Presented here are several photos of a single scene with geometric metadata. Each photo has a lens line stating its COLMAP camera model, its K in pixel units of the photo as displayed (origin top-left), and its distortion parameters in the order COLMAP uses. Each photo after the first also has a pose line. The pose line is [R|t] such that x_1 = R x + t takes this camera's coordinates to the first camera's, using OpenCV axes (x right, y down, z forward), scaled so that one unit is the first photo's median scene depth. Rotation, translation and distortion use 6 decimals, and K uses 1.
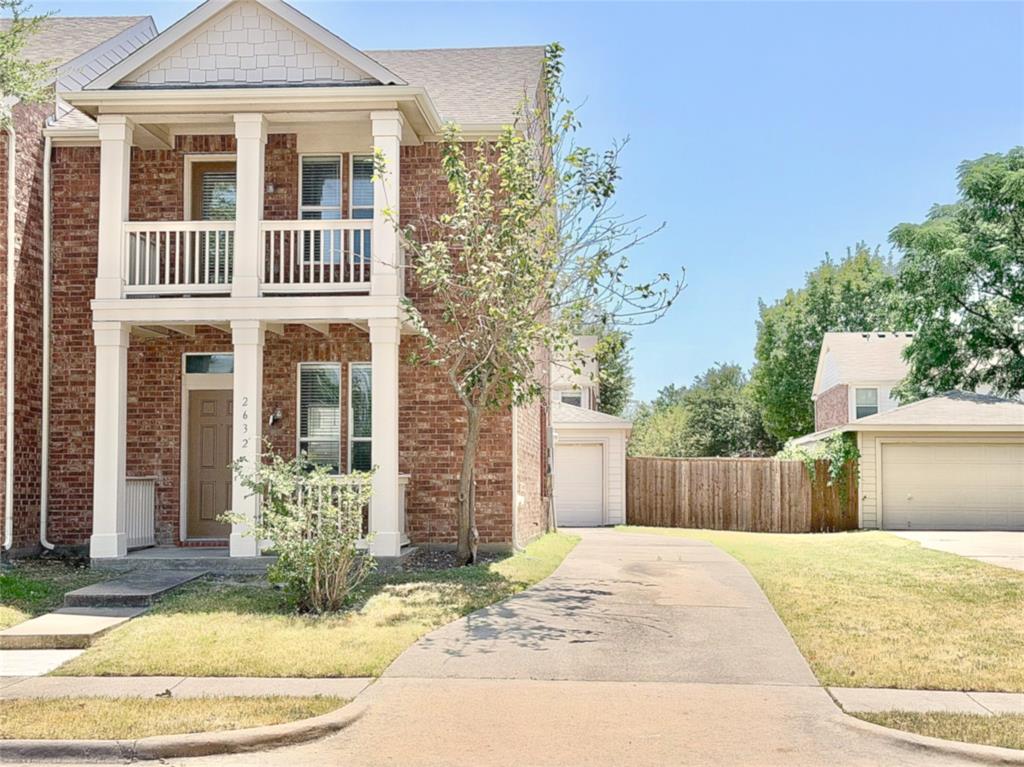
lens RADIAL K [[1448.1, 0, 512.0], [0, 1448.1, 383.5], [0, 0, 1]] dist [0.119658, -0.011632]
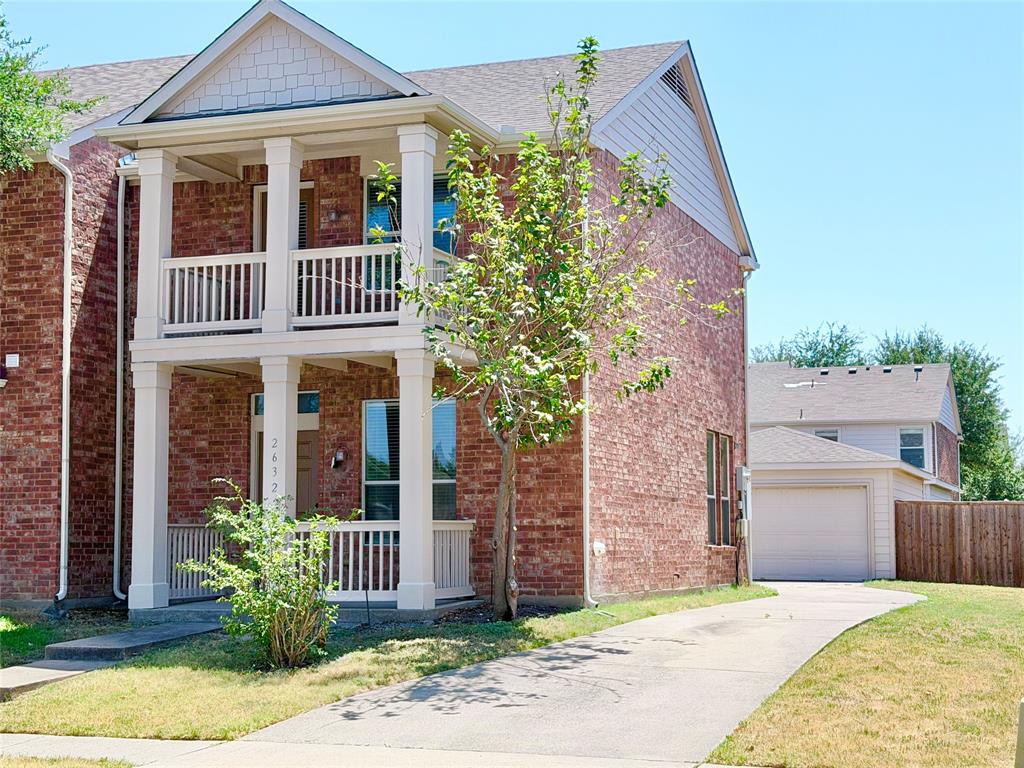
lens RADIAL K [[1579.4, 0, 512.0], [0, 1579.4, 384.0], [0, 0, 1]] dist [0.118036, -0.028650]
pose [[0.969773, -0.027864, -0.242414, 0.196078], [0.021580, 0.999360, -0.028540, 0.006315], [0.243054, 0.022446, 0.969753, 0.040814]]
